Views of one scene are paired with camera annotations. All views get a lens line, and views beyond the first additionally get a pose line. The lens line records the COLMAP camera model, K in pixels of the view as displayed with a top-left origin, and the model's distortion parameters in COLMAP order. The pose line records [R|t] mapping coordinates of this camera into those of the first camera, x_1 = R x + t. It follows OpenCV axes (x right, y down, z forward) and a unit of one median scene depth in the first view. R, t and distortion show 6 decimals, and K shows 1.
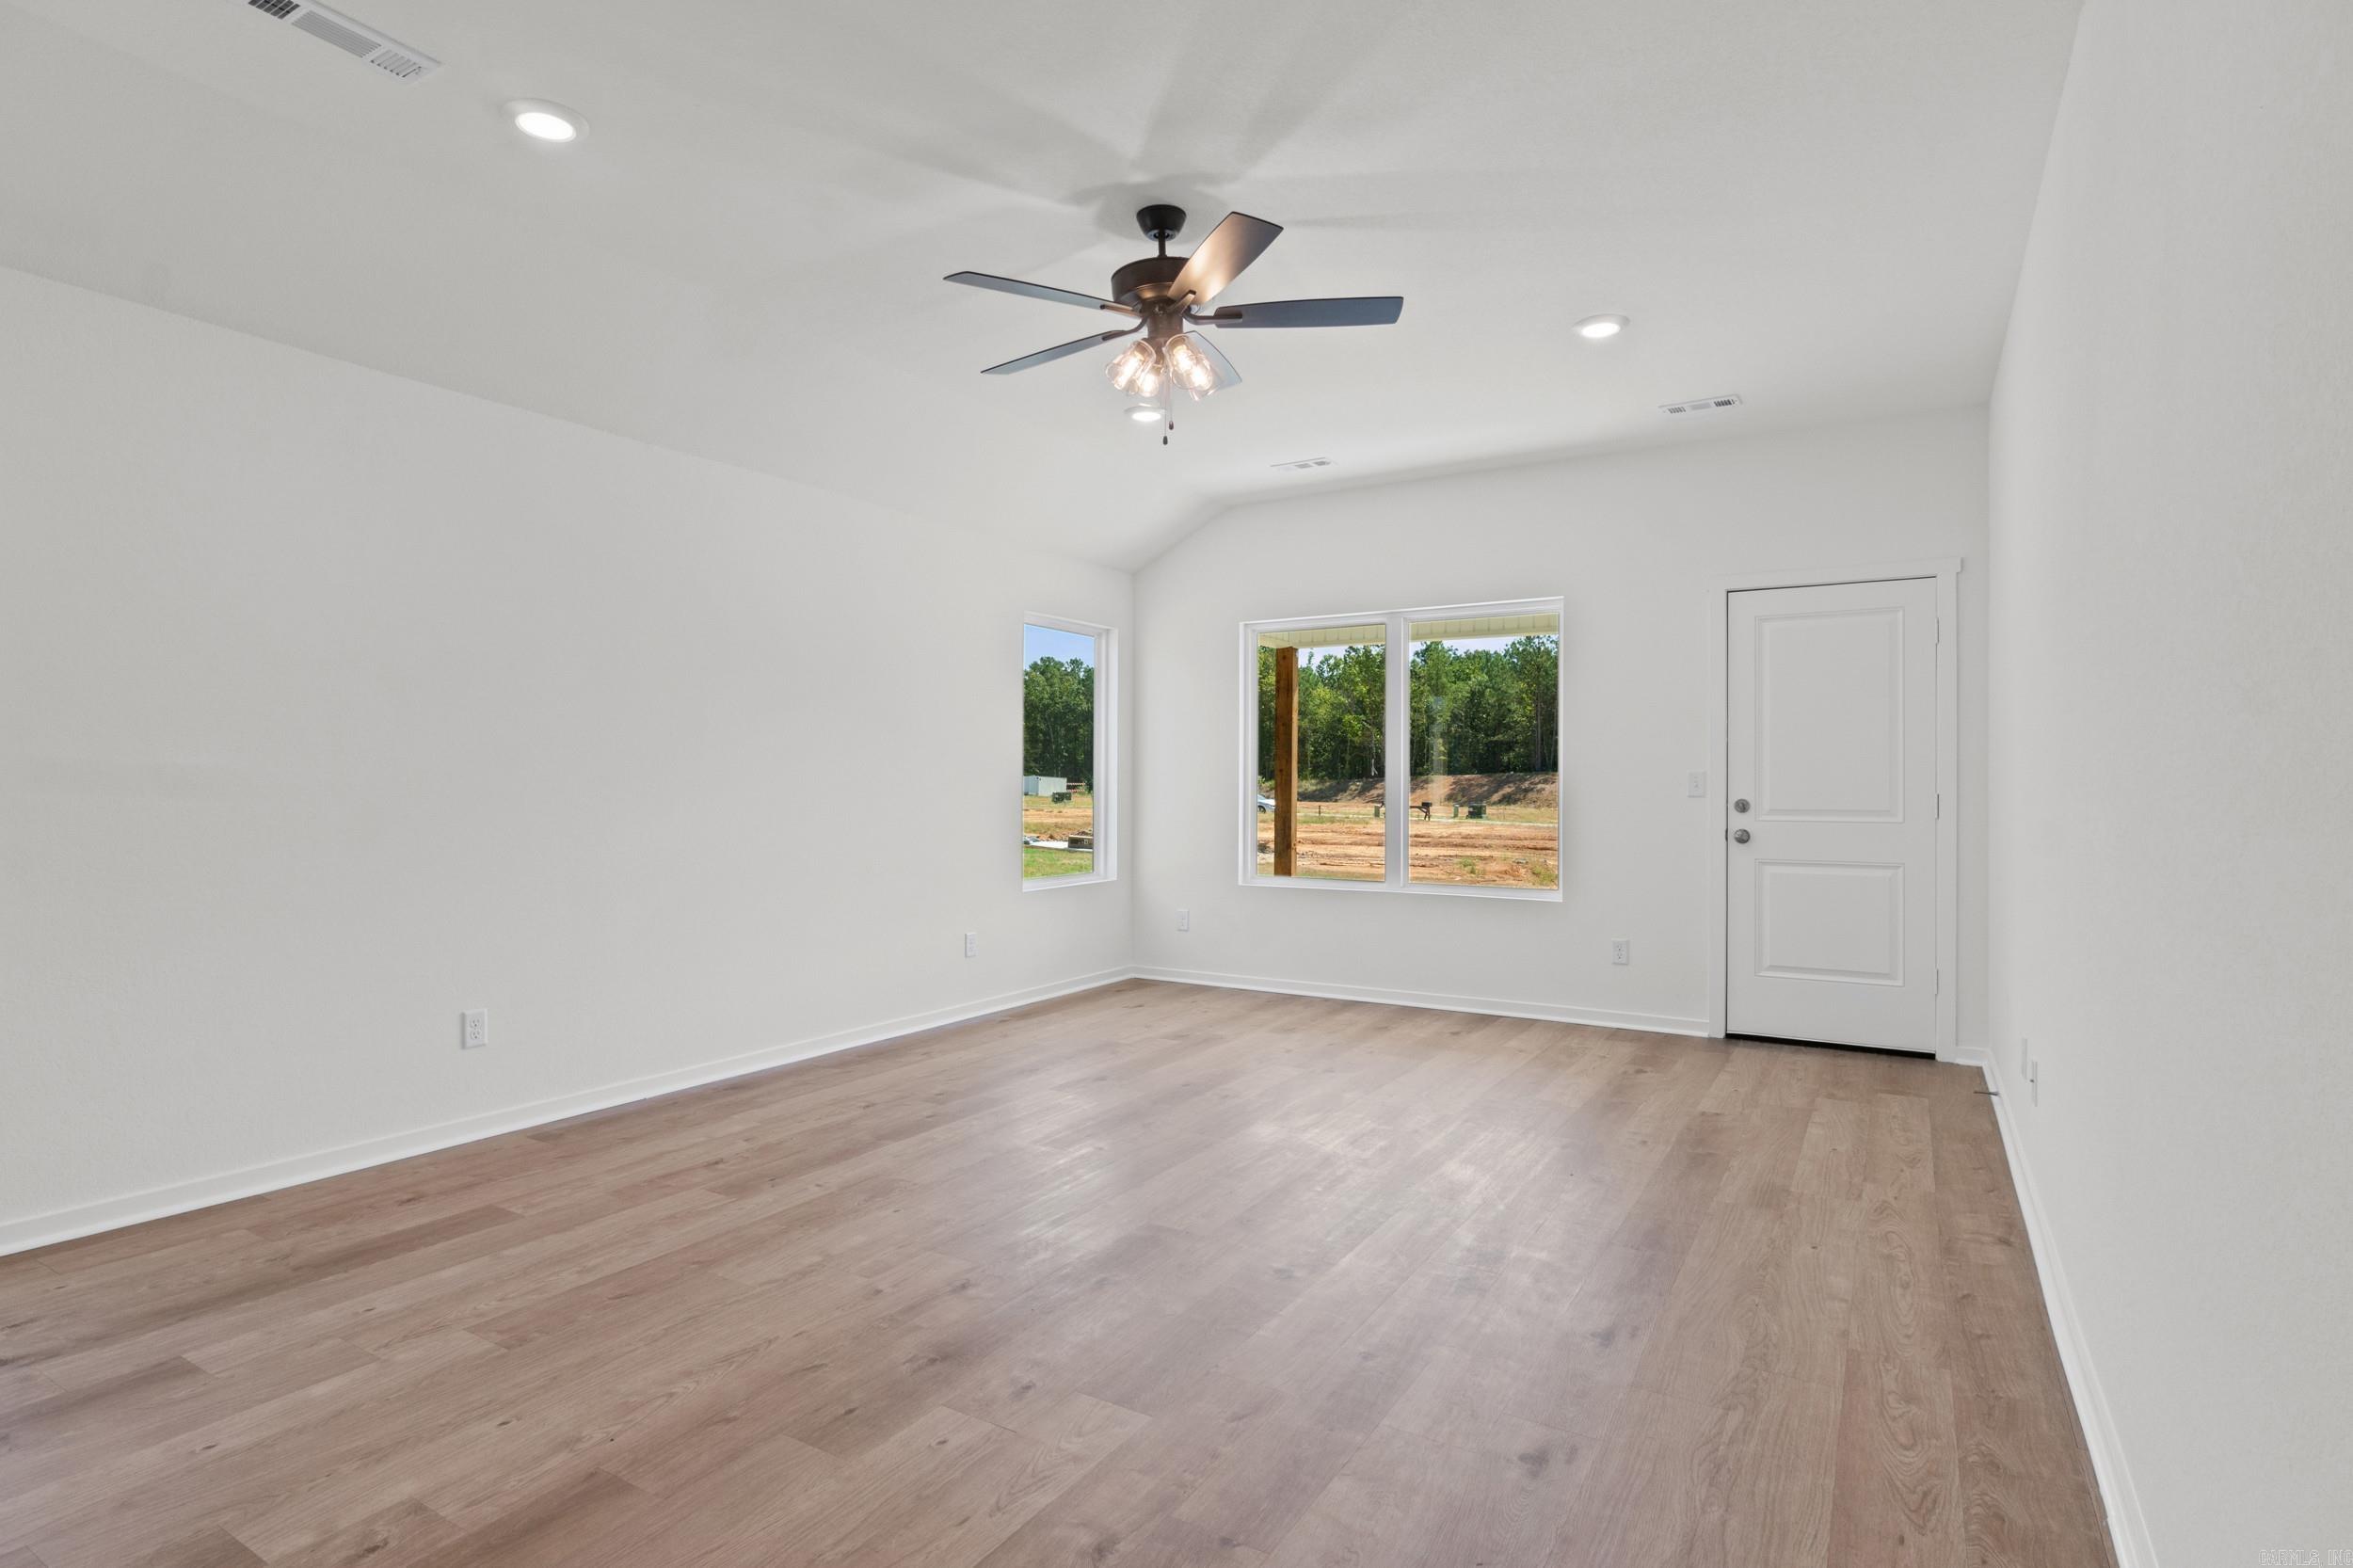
lens RADIAL K [[1207.9, 0, 1150.7], [0, 1207.9, 792.7], [0, 0, 1]] dist [-0.004536, 0.002703]
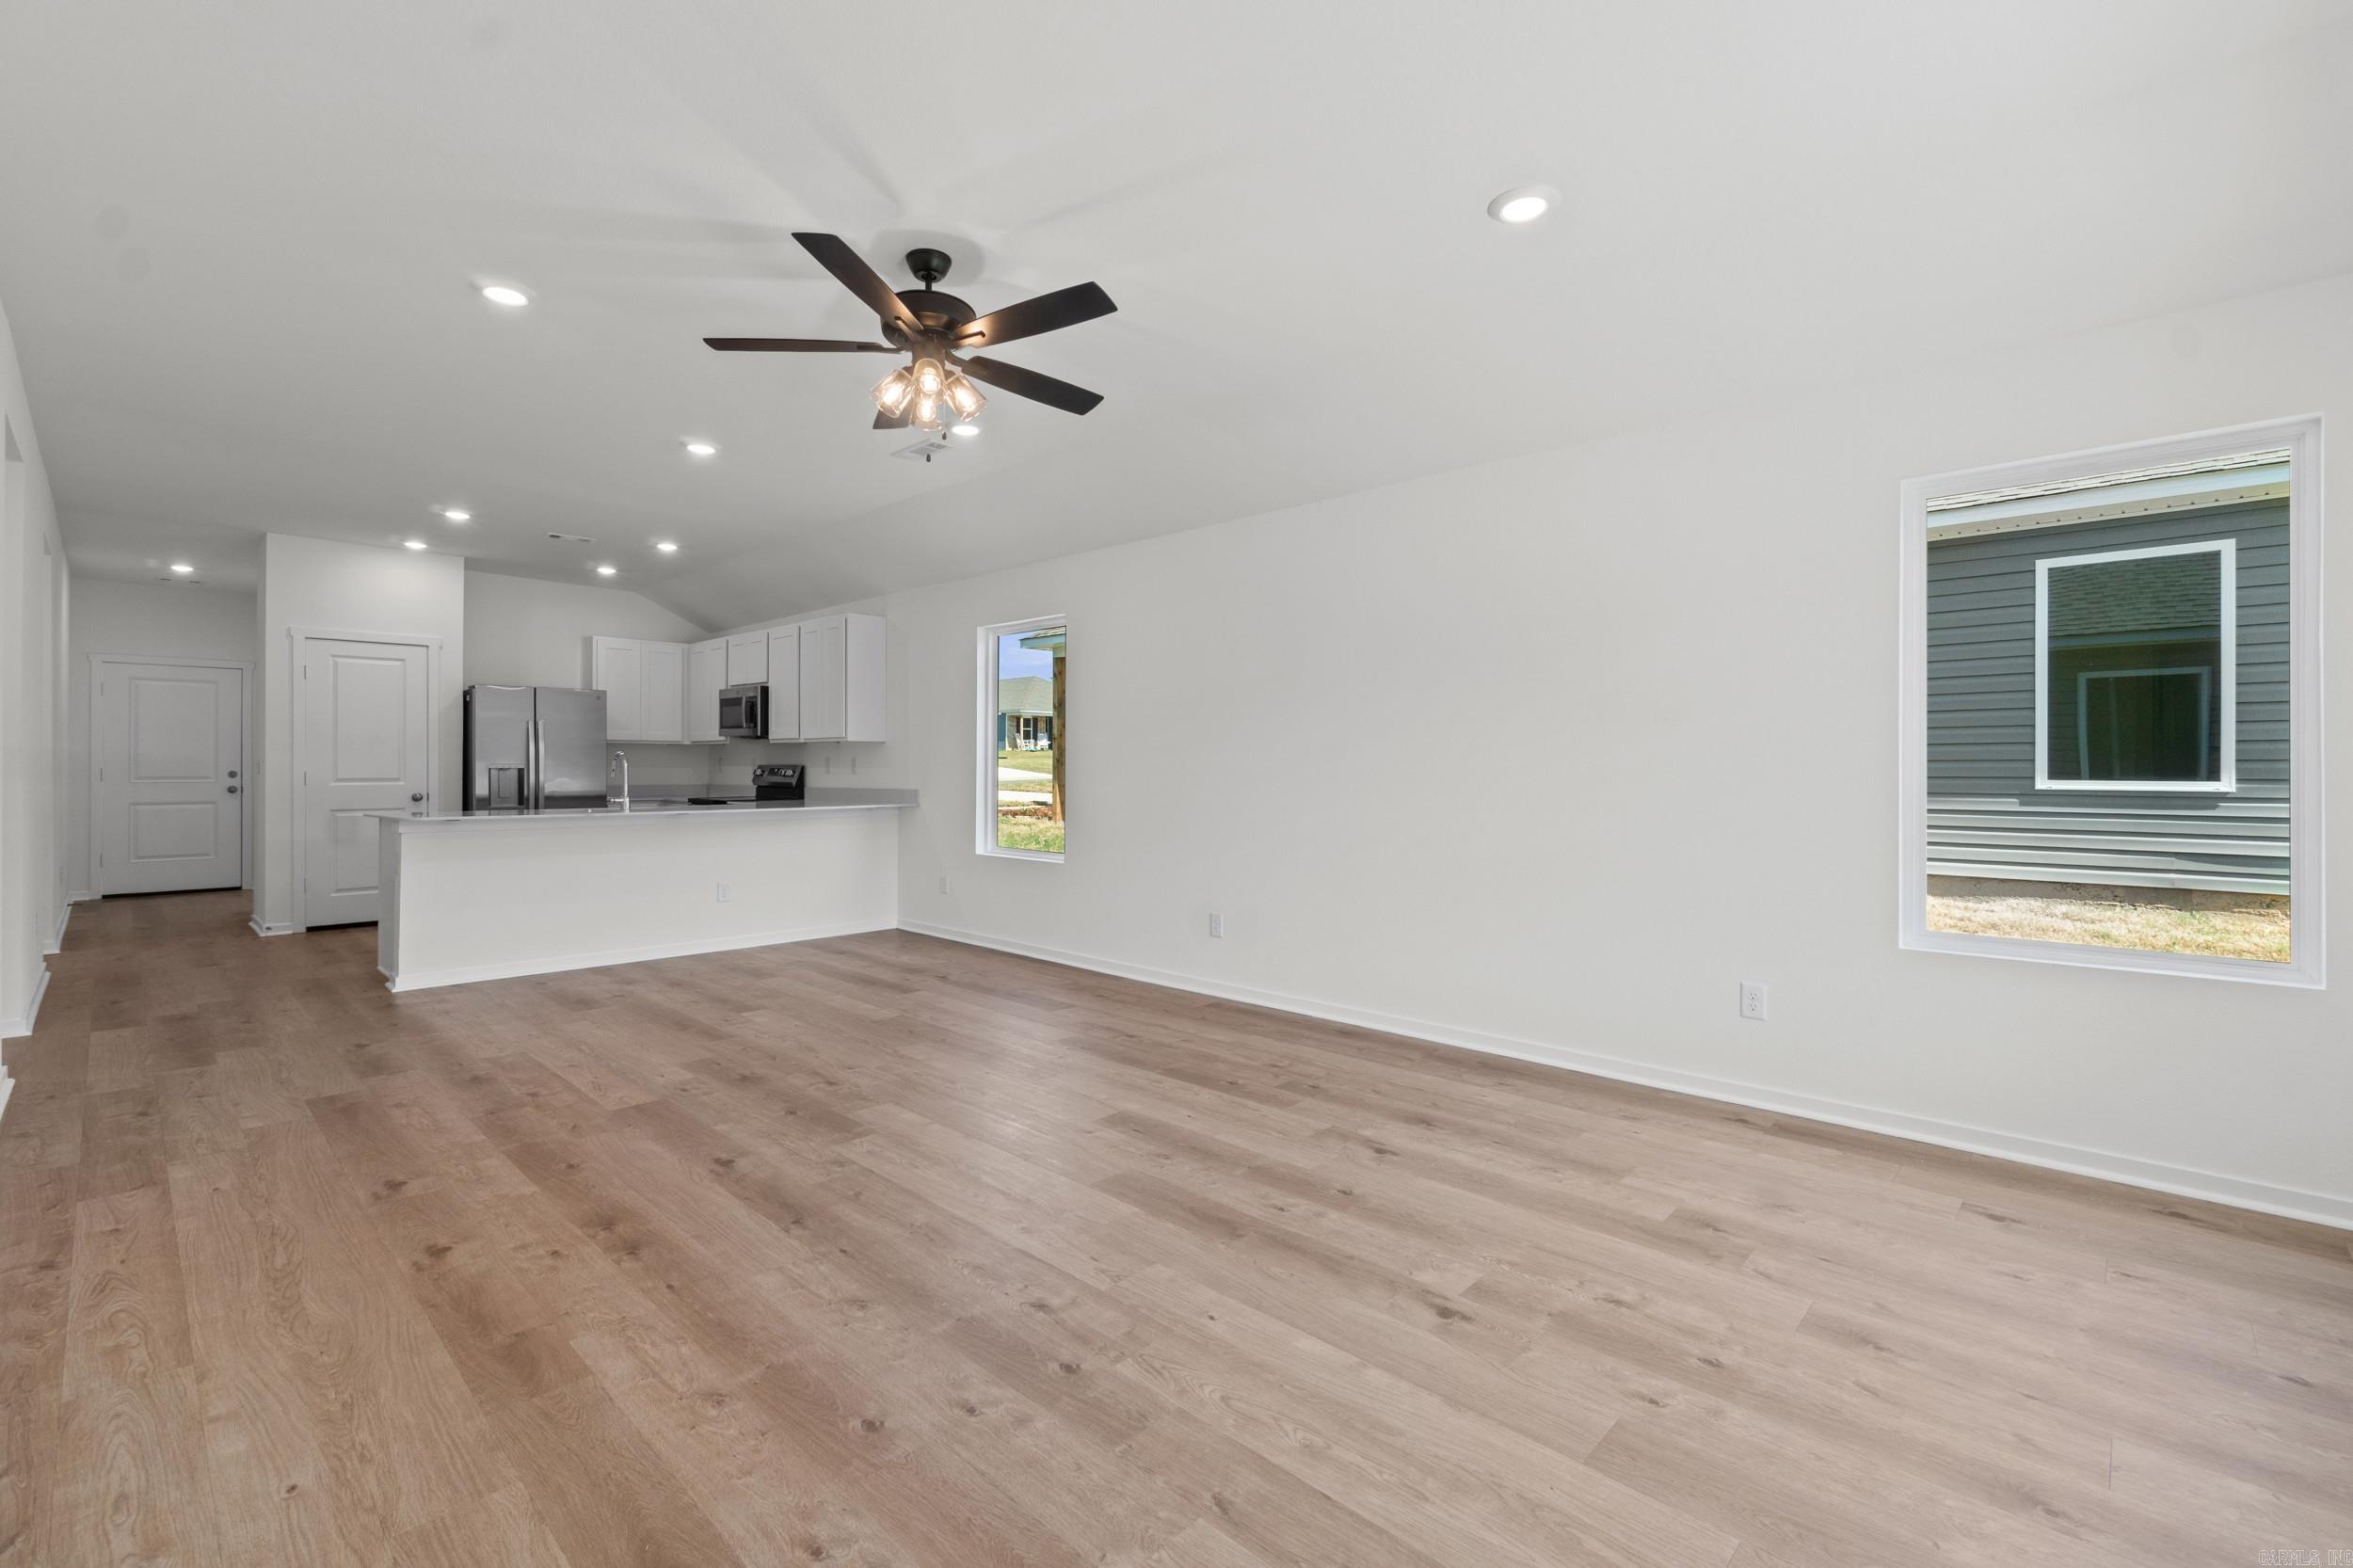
lens RADIAL K [[1009.1, 0, 1139.2], [0, 1009.1, 770.0], [0, 0, 1]] dist [-0.002268, -0.000581]
pose [[-0.218154, -0.002933, -0.975910, 0.846231], [-0.009150, 0.999958, -0.000960, -0.004929], [0.975871, 0.008720, -0.218172, 1.348983]]
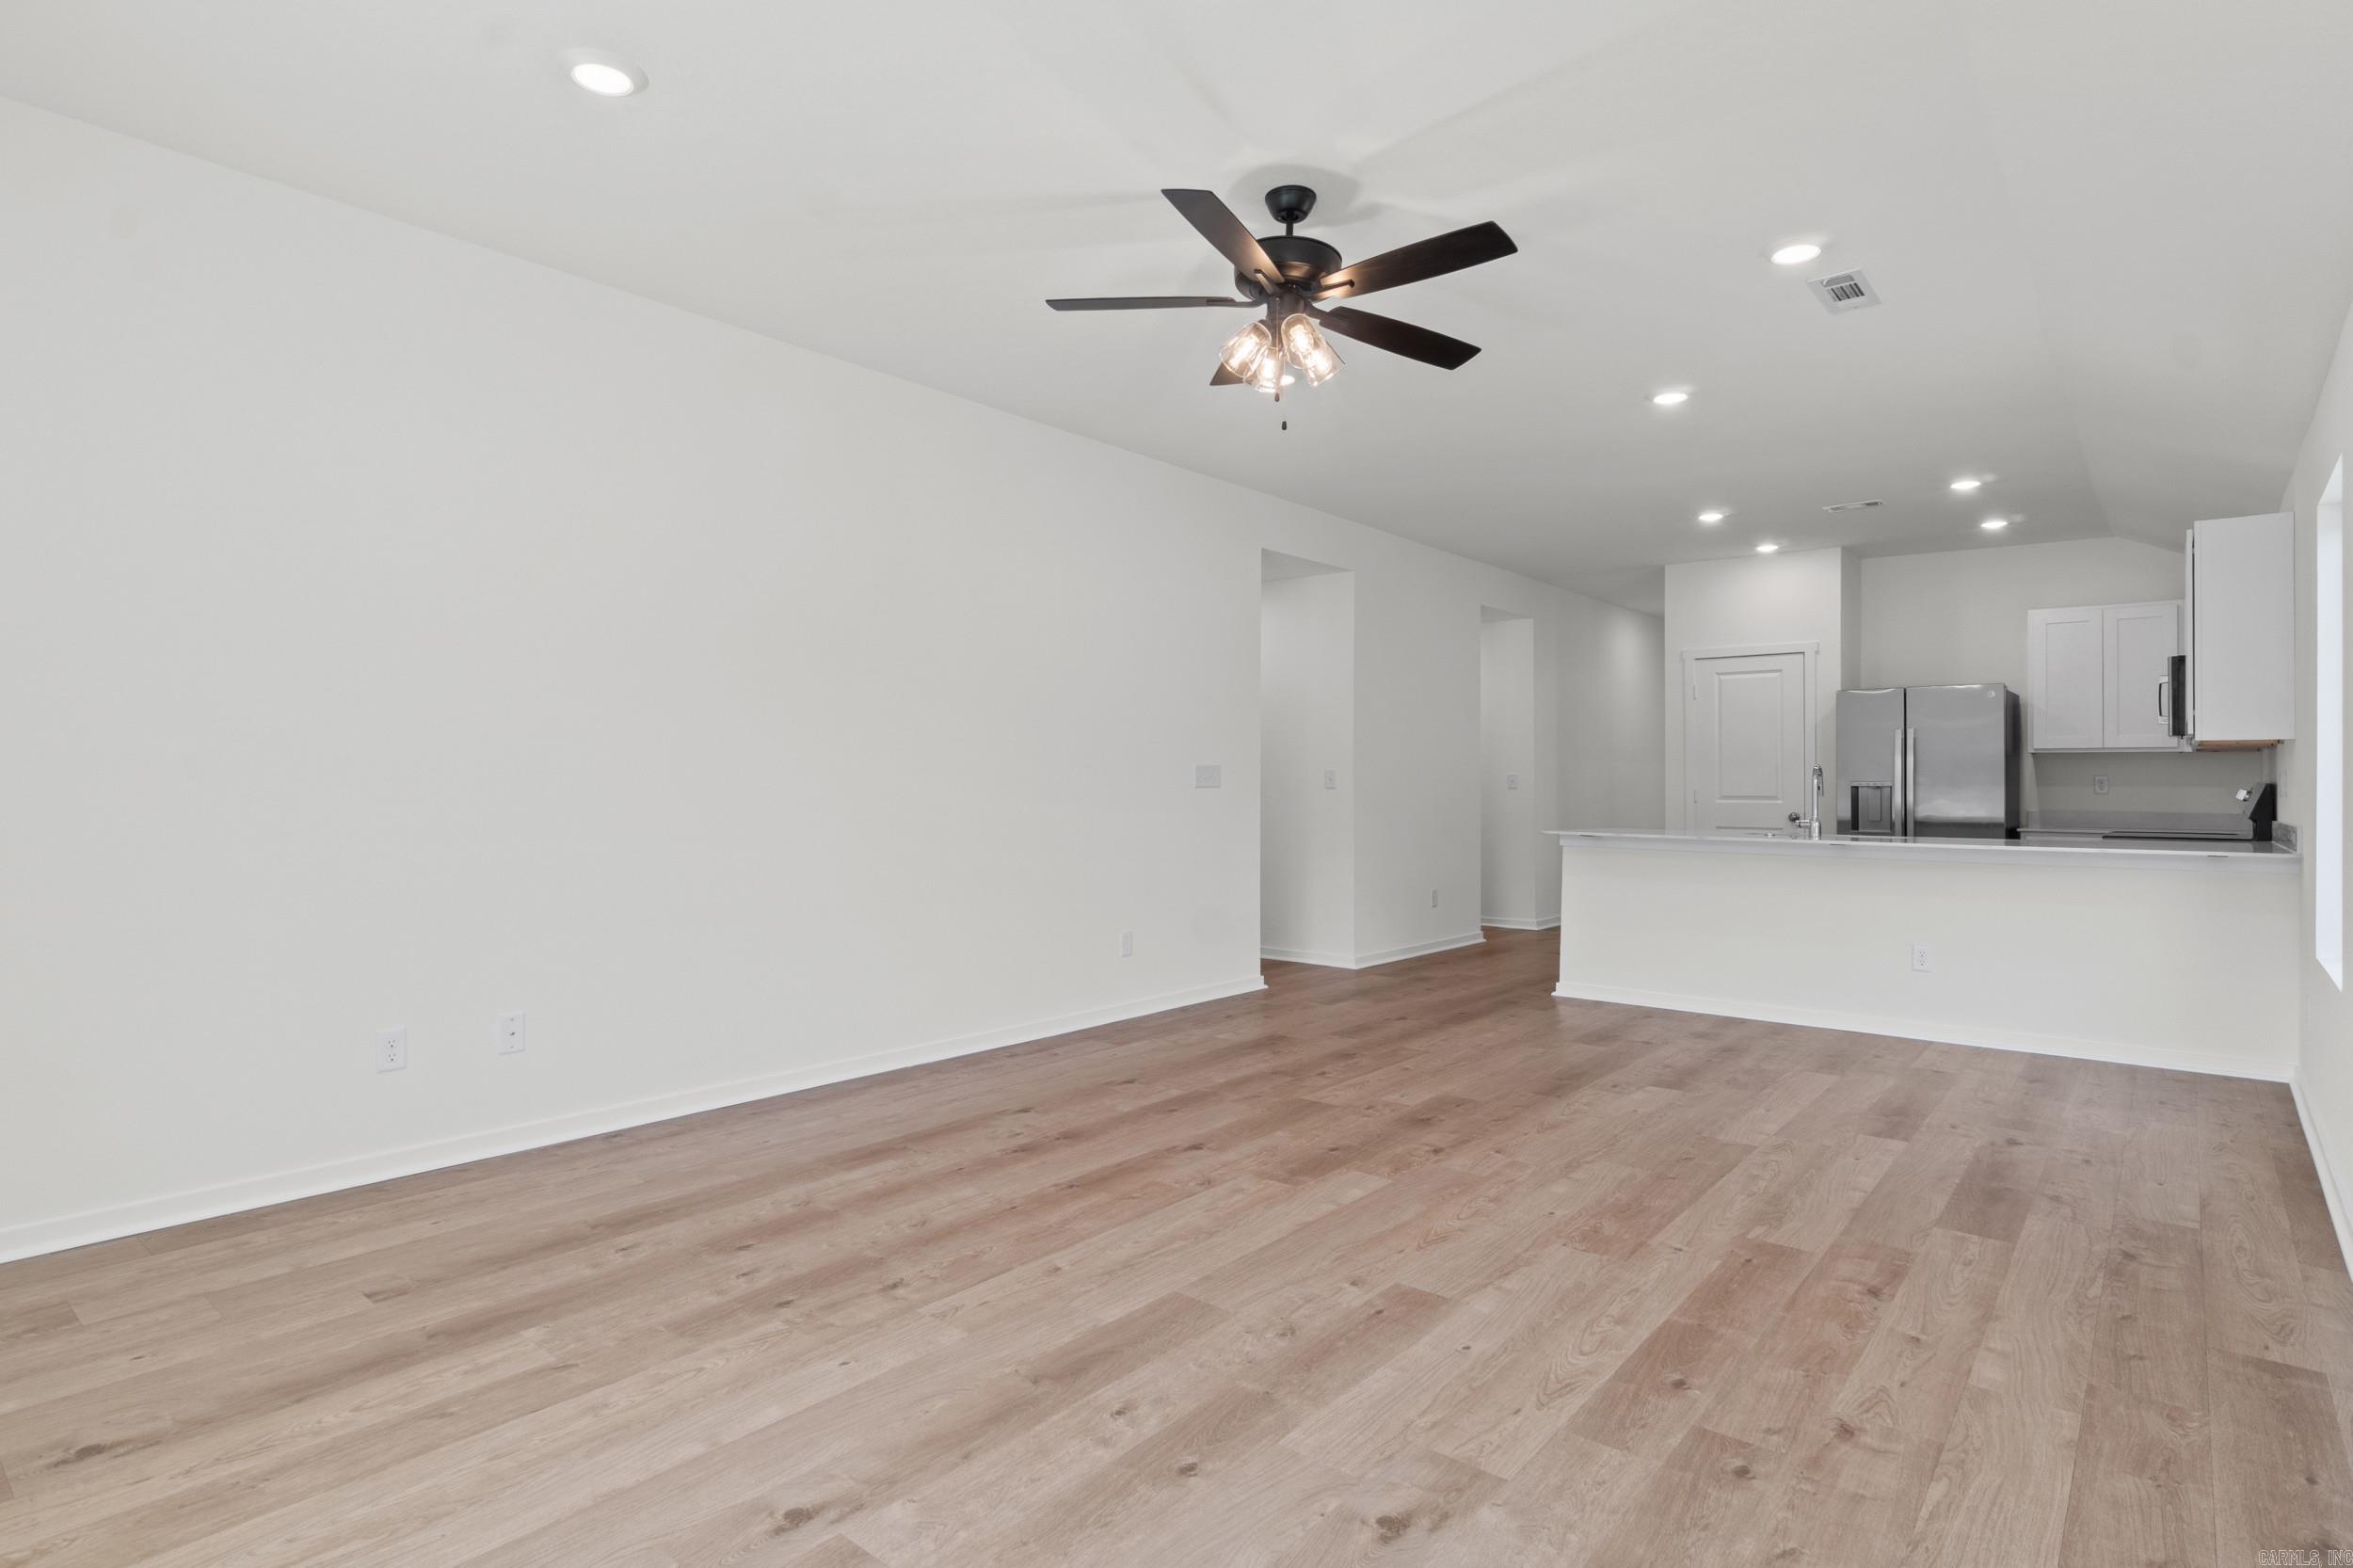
lens RADIAL K [[1207.9, 0, 1172.2], [0, 1207.9, 768.2], [0, 0, 1]] dist [-0.004536, 0.002703]
pose [[-0.991549, -0.008650, 0.129444, -0.026128], [-0.009264, 0.999948, -0.004146, -0.010334], [-0.129401, -0.005310, -0.991578, 1.914651]]
